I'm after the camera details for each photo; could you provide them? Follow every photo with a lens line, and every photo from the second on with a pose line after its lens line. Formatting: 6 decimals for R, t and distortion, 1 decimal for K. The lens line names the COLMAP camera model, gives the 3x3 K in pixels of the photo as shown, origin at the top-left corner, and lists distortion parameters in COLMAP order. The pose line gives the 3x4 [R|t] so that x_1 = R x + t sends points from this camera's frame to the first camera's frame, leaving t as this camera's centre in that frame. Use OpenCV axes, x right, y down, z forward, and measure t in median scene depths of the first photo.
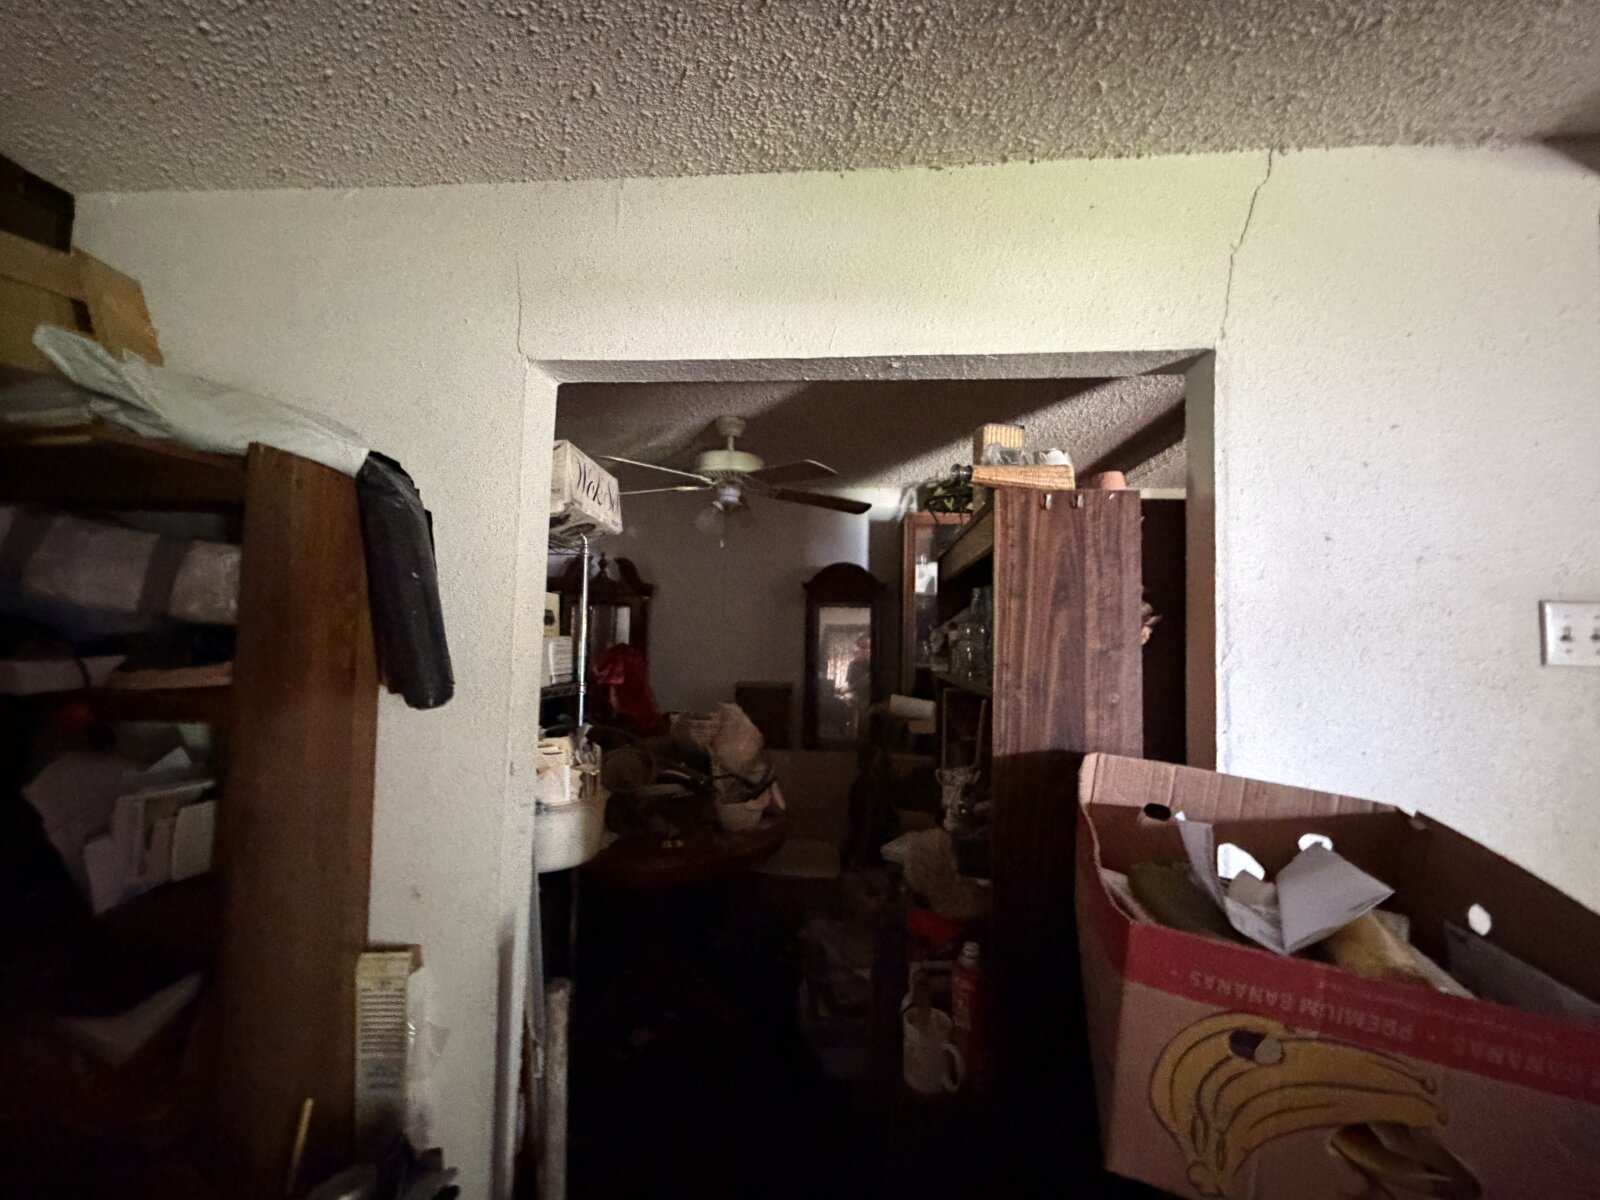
lens RADIAL K [[639.6, 0, 793.7], [0, 639.6, 602.3], [0, 0, 1]] dist [0.000426, -0.000407]
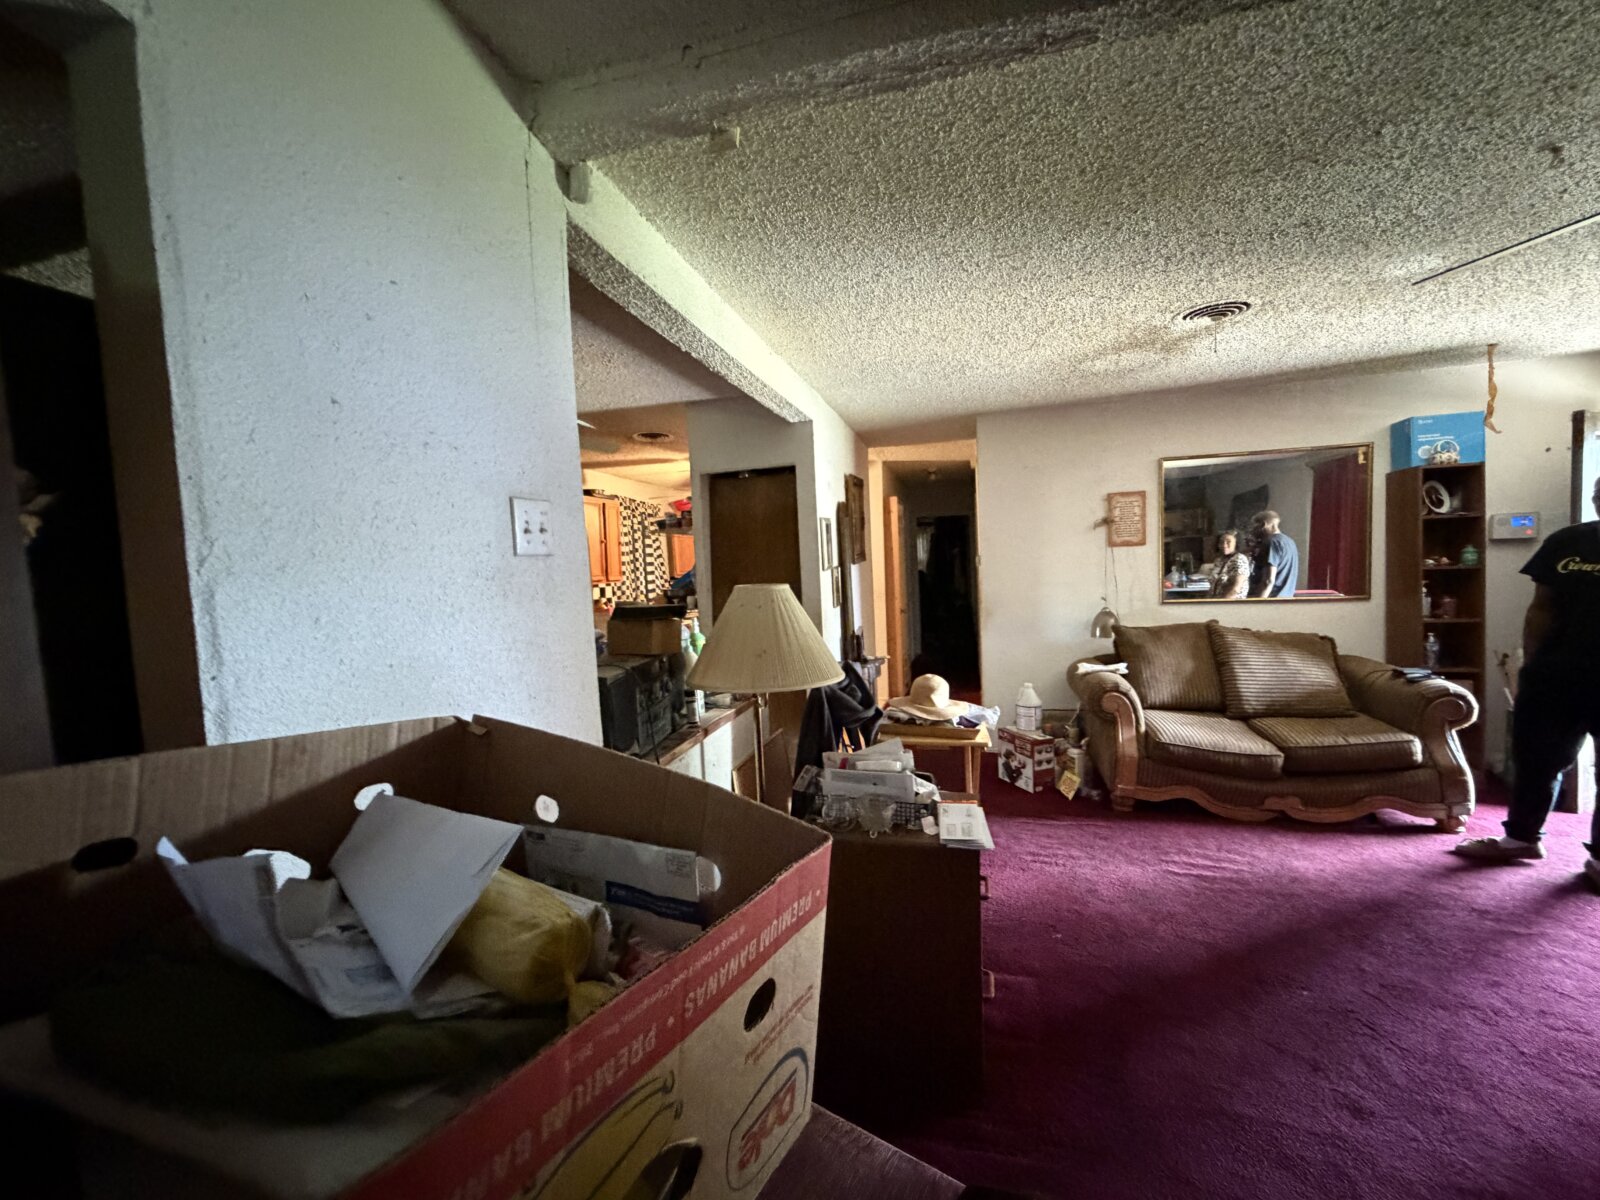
lens RADIAL K [[639.6, 0, 793.0], [0, 639.6, 597.1], [0, 0, 1]] dist [0.000426, -0.000407]
pose [[0.182490, -0.097978, 0.978314, 0.163503], [0.001472, 0.995048, 0.099380, 0.061224], [-0.983207, -0.016695, 0.181731, 0.321210]]
